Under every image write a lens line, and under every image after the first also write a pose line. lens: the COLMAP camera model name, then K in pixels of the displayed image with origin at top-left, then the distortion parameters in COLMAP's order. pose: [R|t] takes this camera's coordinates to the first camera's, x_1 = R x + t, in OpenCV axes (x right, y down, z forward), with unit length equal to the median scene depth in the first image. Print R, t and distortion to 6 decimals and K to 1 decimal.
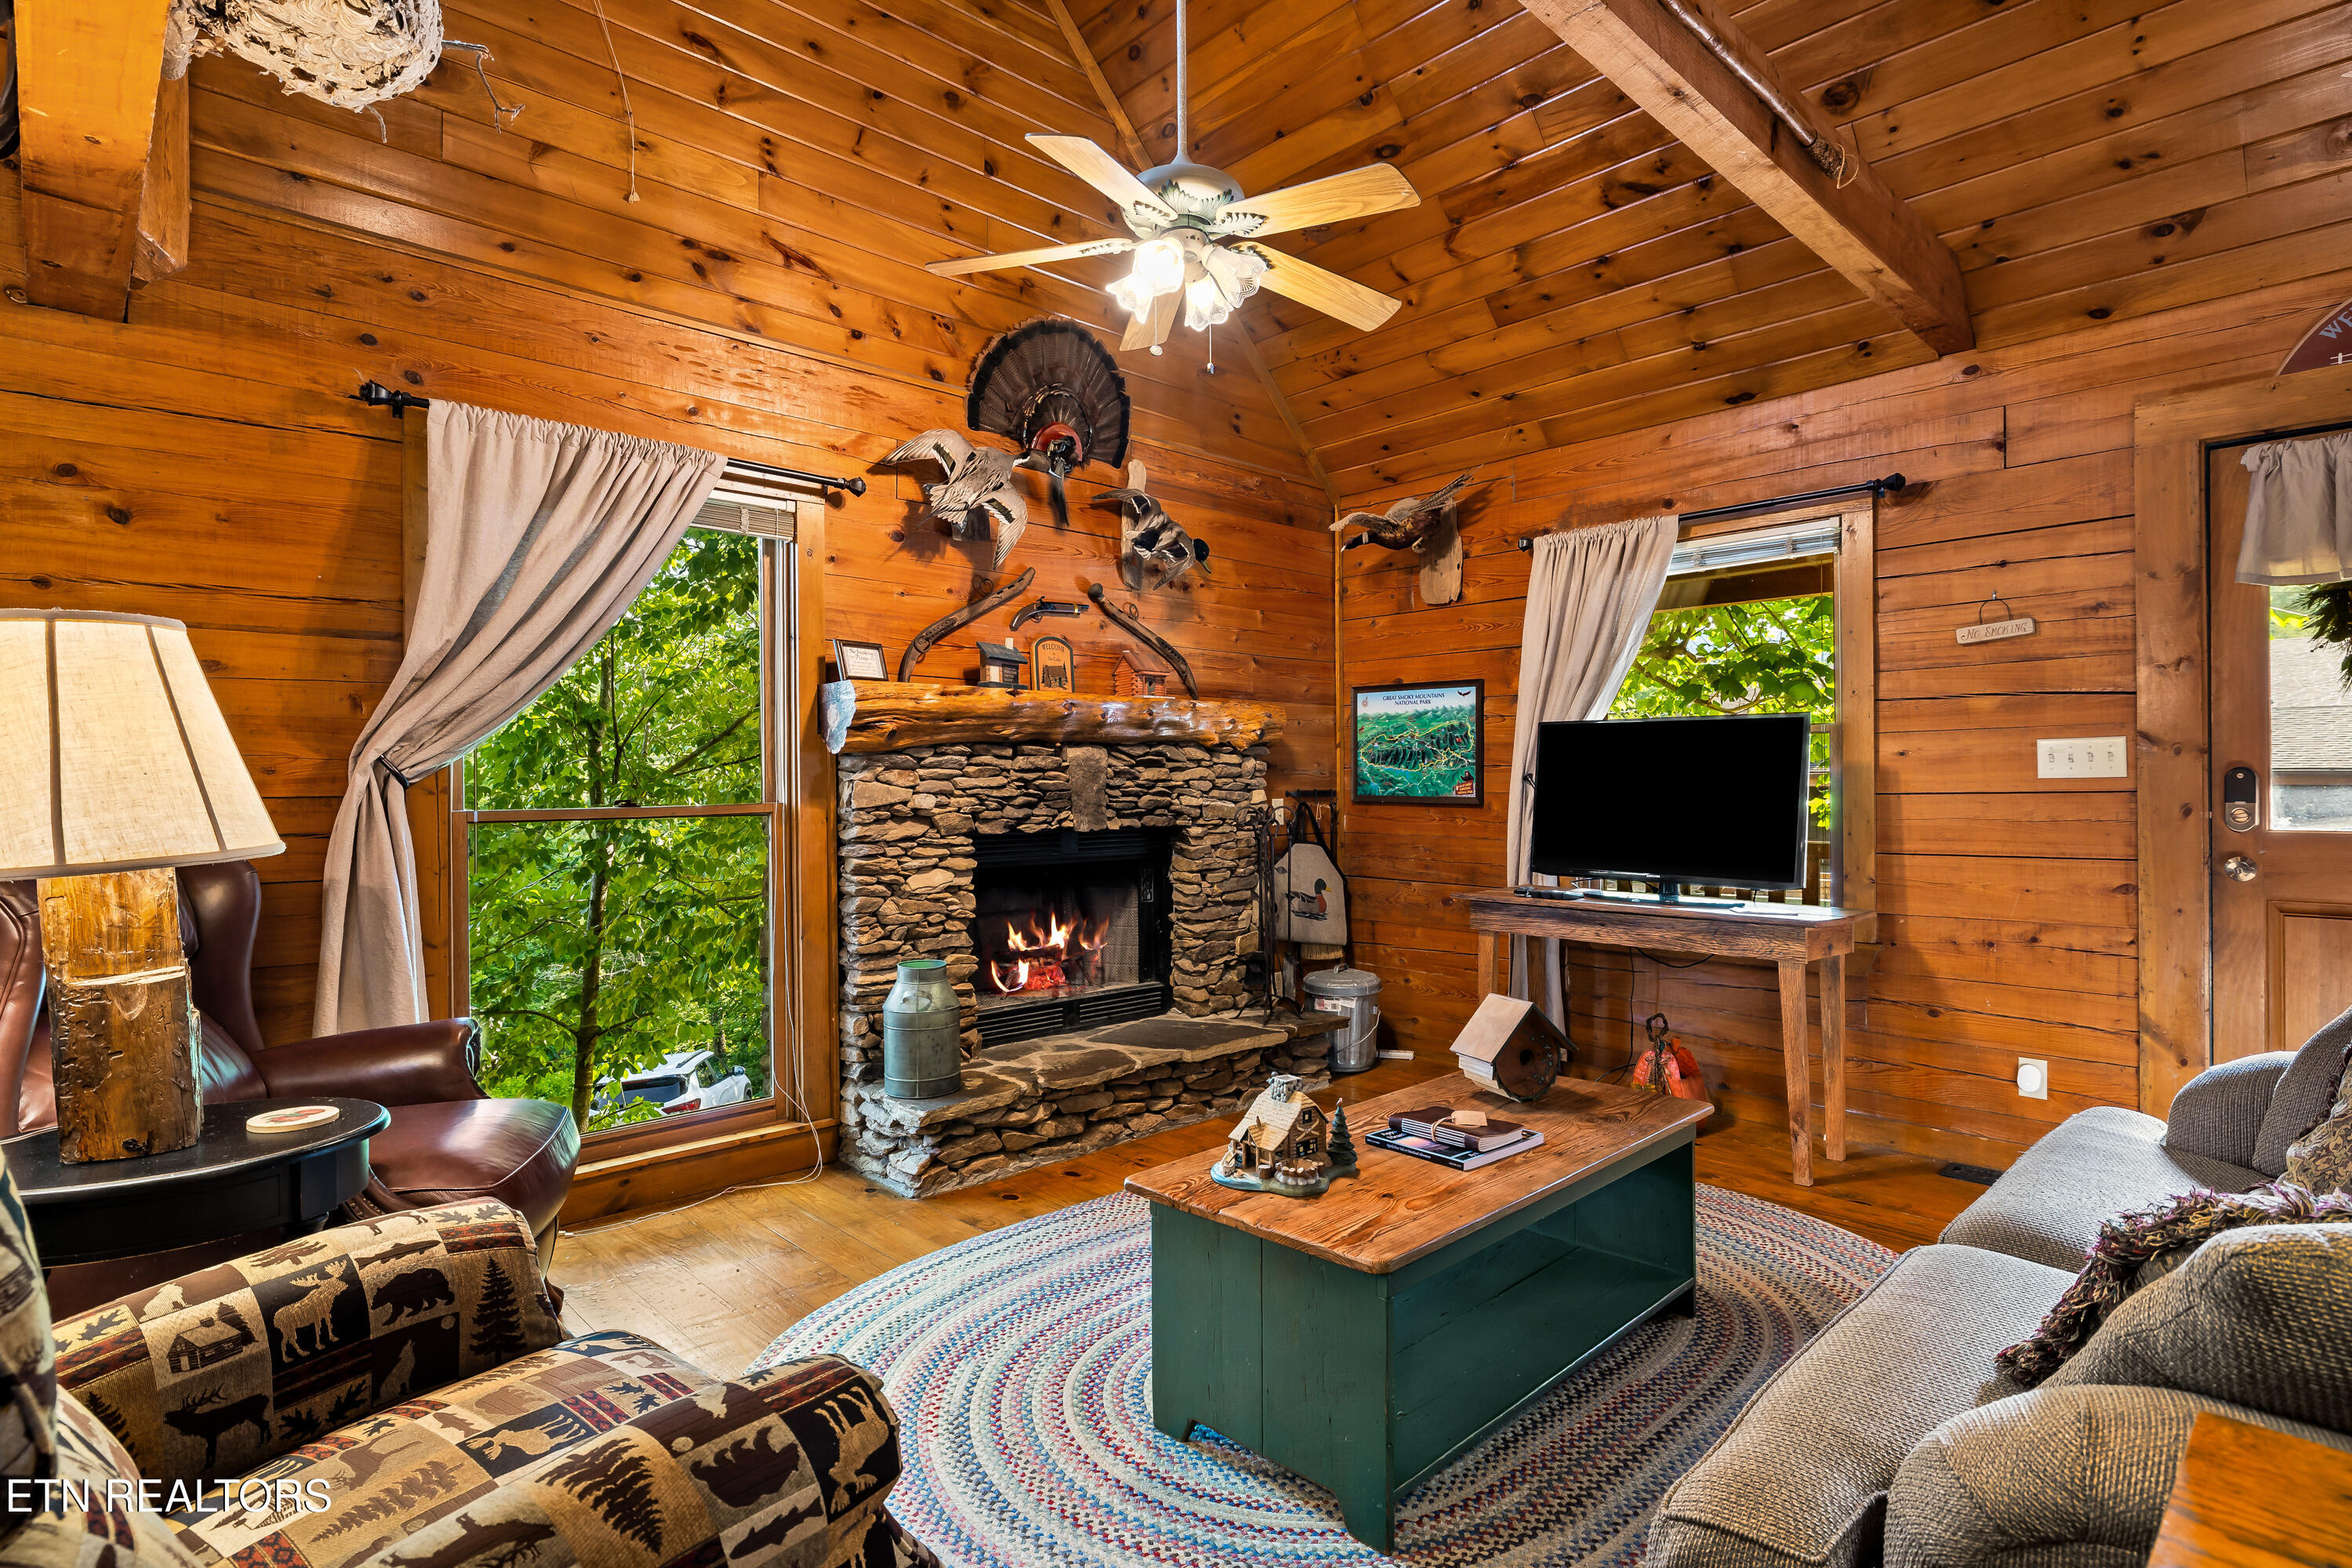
lens RADIAL K [[1194.3, 0, 1182.6], [0, 1194.3, 786.6], [0, 0, 1]] dist [-0.006901, 0.004212]
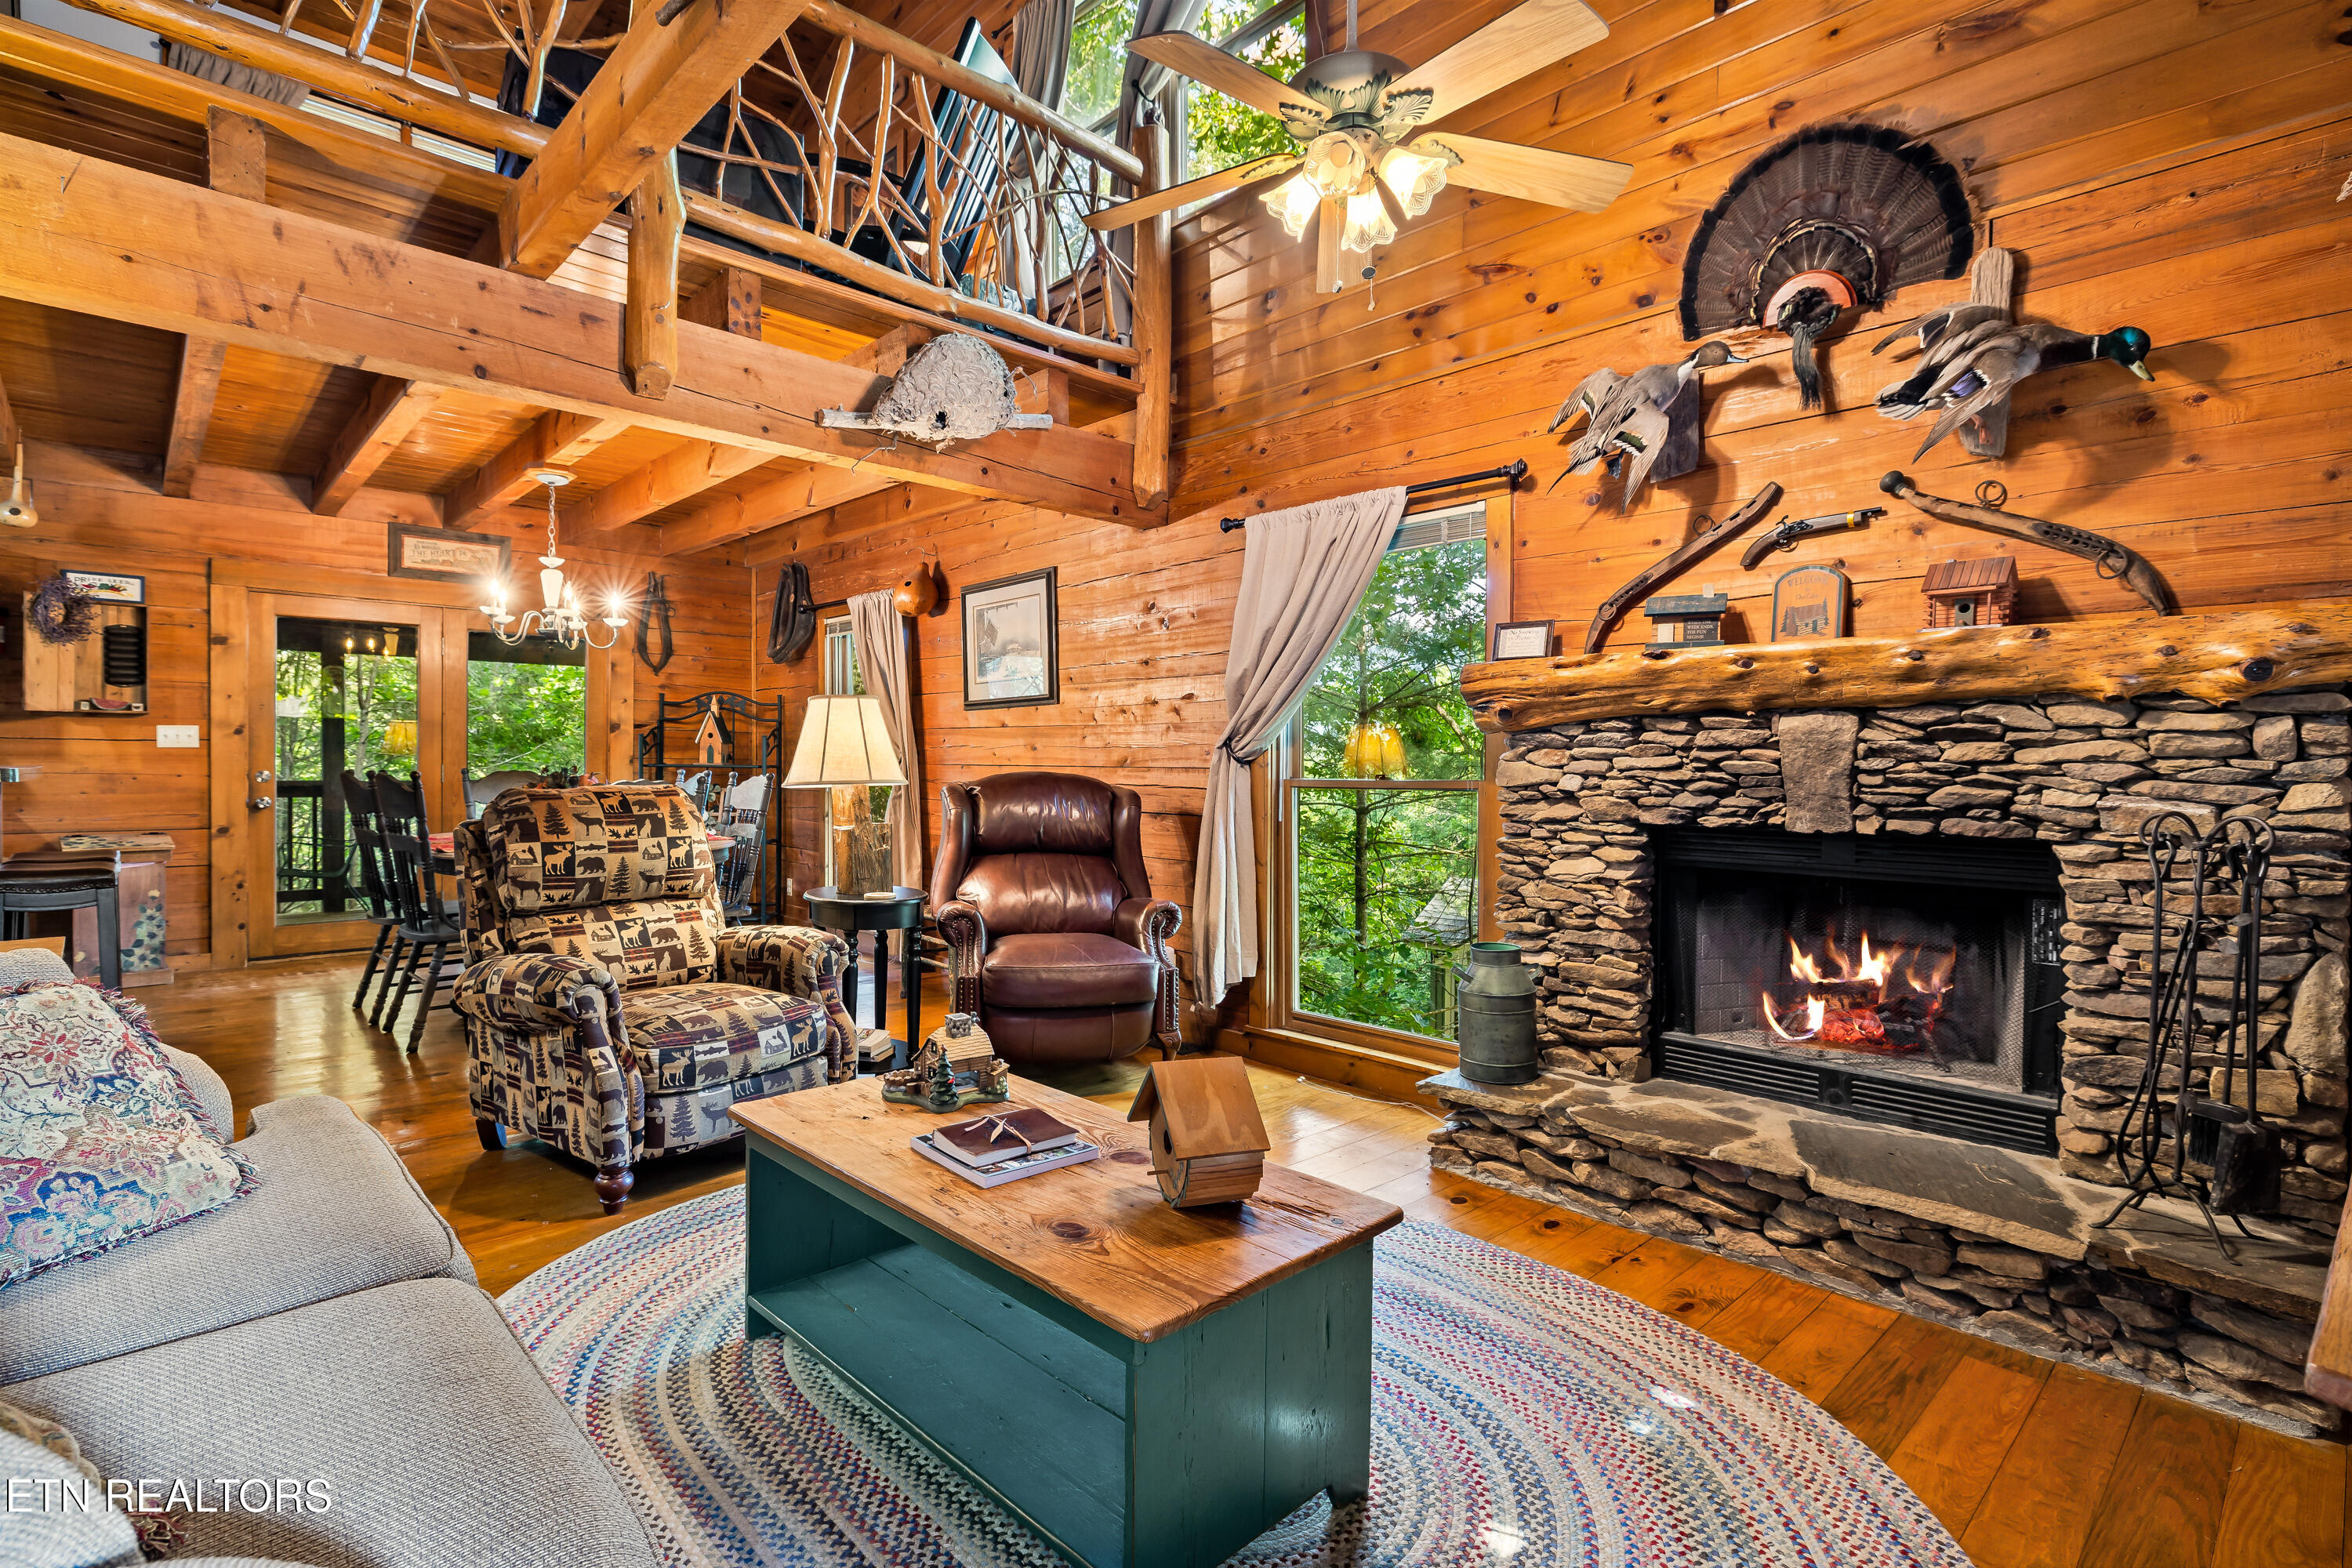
lens RADIAL K [[1139.1, 0, 1177.2], [0, 1139.1, 775.6], [0, 0, 1]] dist [-0.007402, 0.002733]
pose [[-0.001558, 0.014114, -0.999899, 0.620120], [-0.011758, 0.999831, 0.014131, -0.001815], [0.999930, 0.011779, -0.001392, 0.639965]]
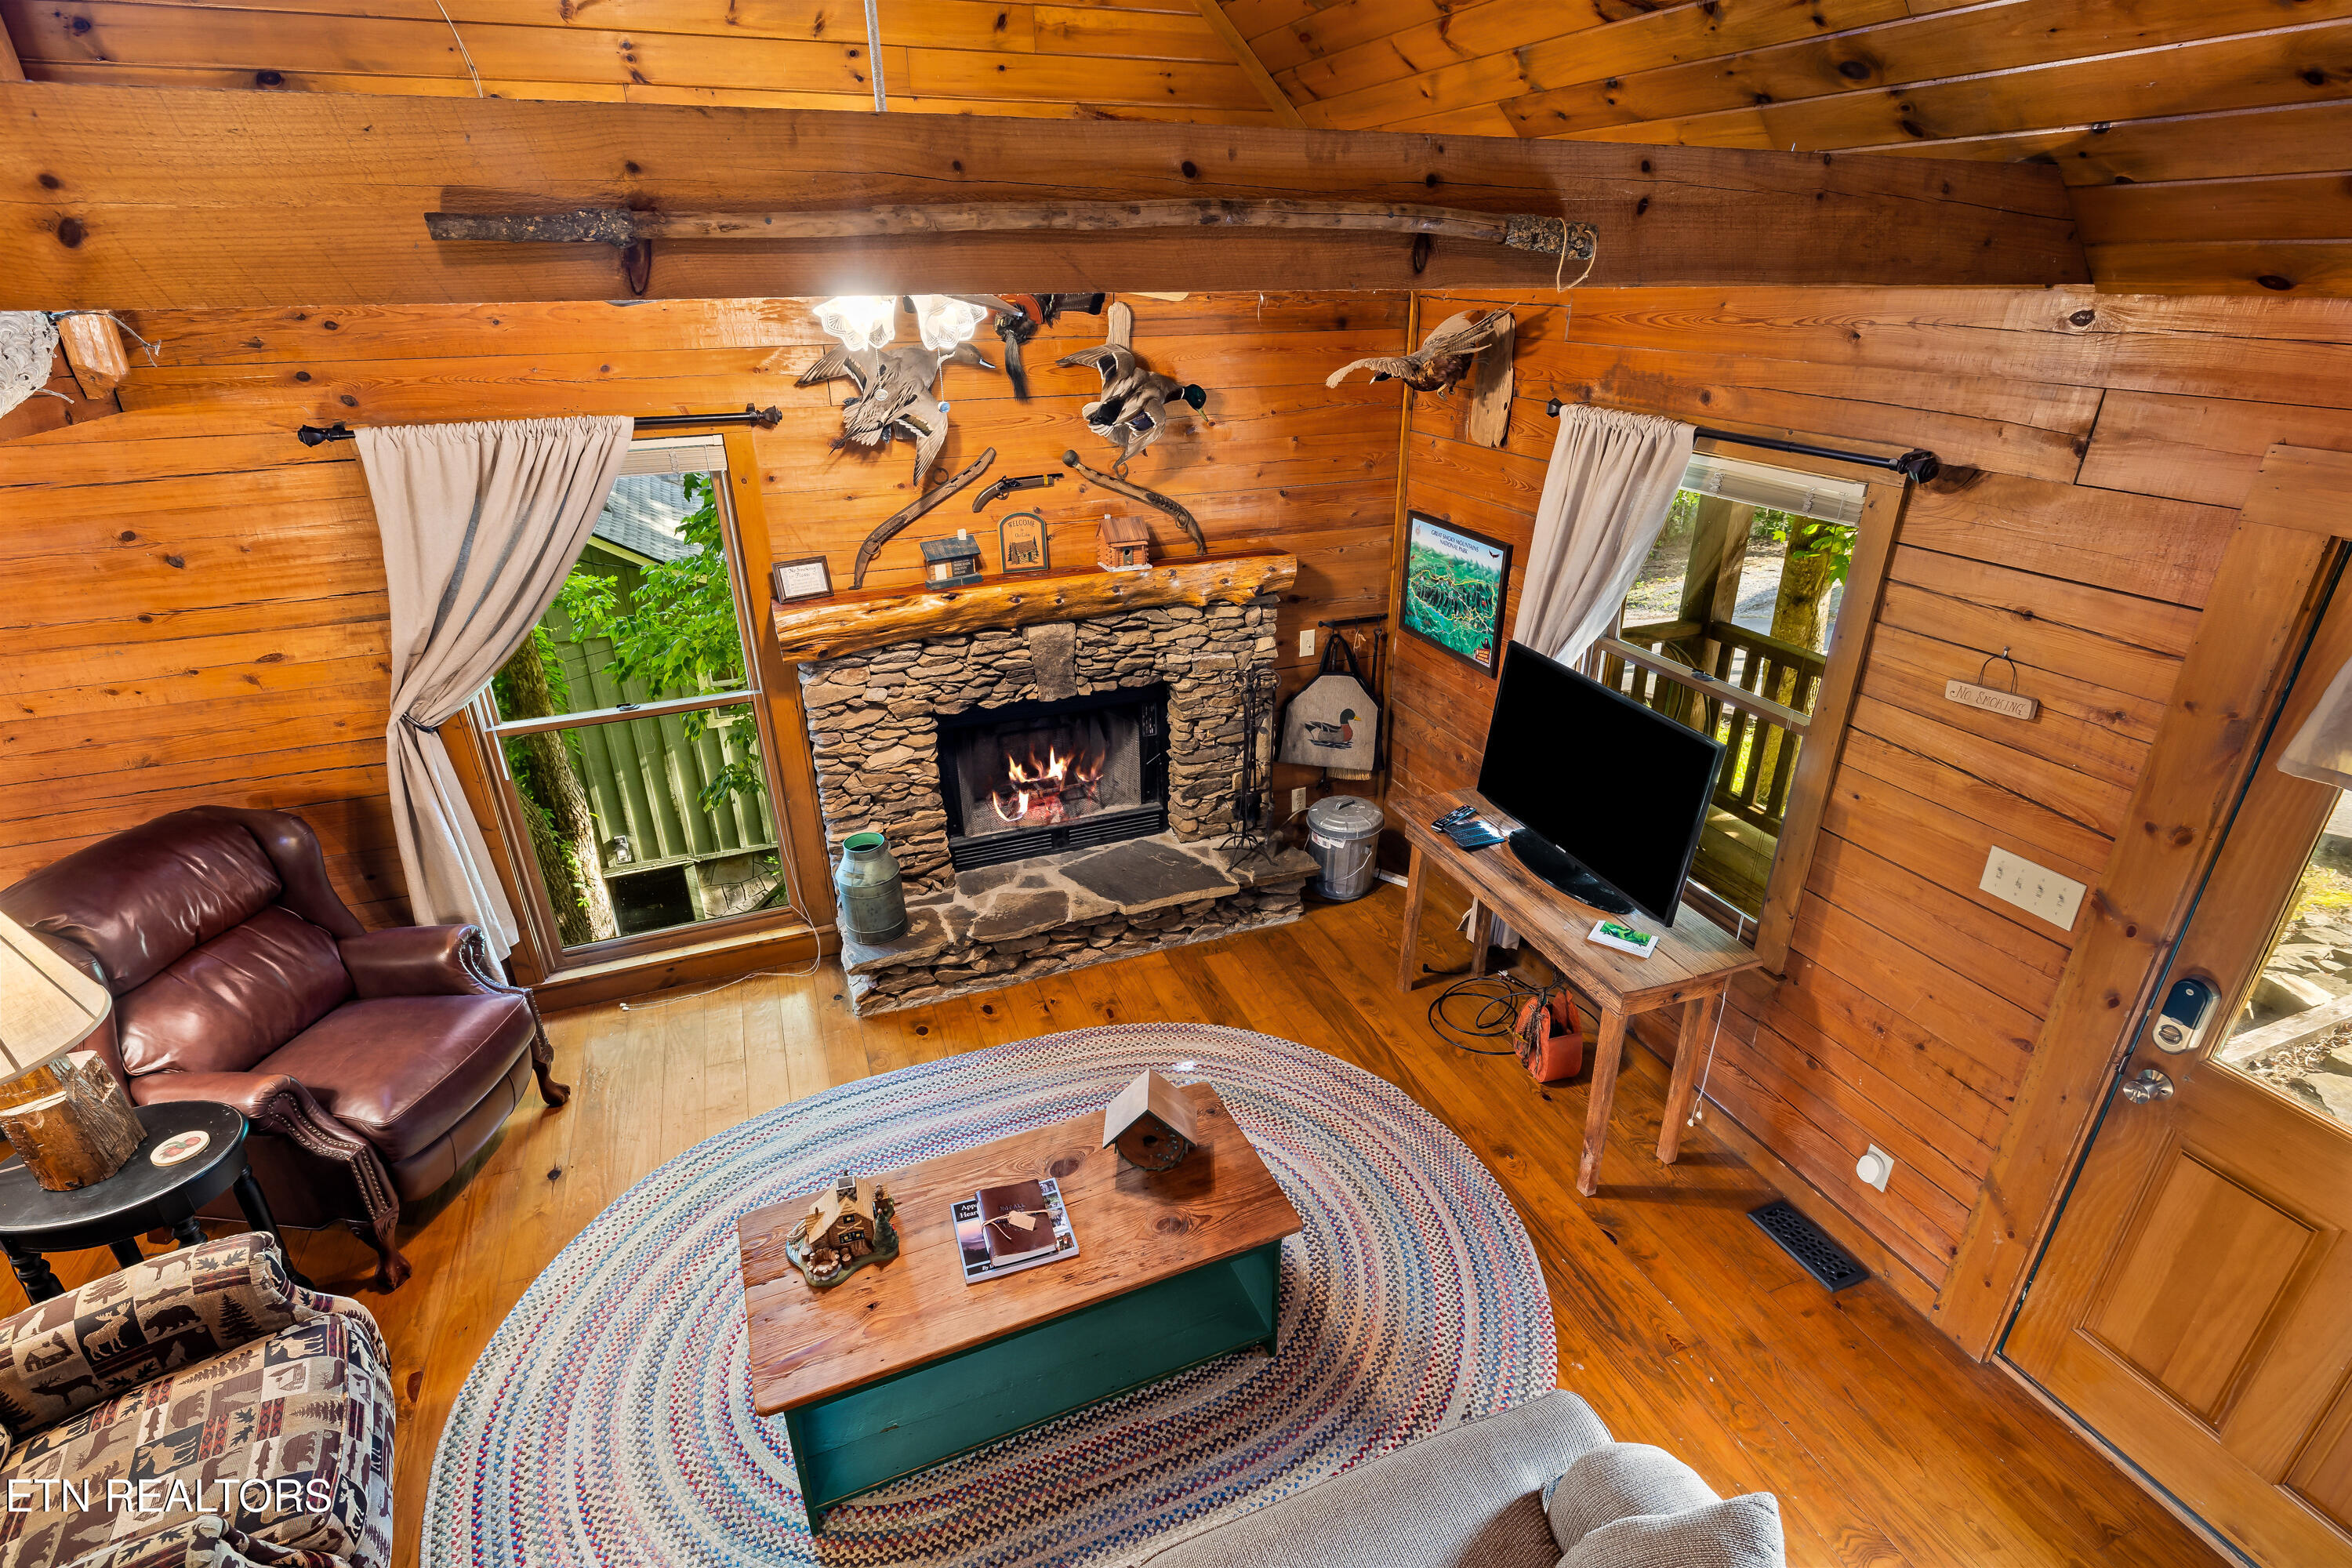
lens RADIAL K [[1116.1, 0, 1182.8], [0, 1116.1, 778.4], [0, 0, 1]] dist [-0.001896, 0.000595]
pose [[0.928412, 0.156048, -0.337195, 0.394287], [-0.000248, 0.907789, 0.419426, -0.334074], [0.371553, -0.389317, 0.842841, 0.164890]]
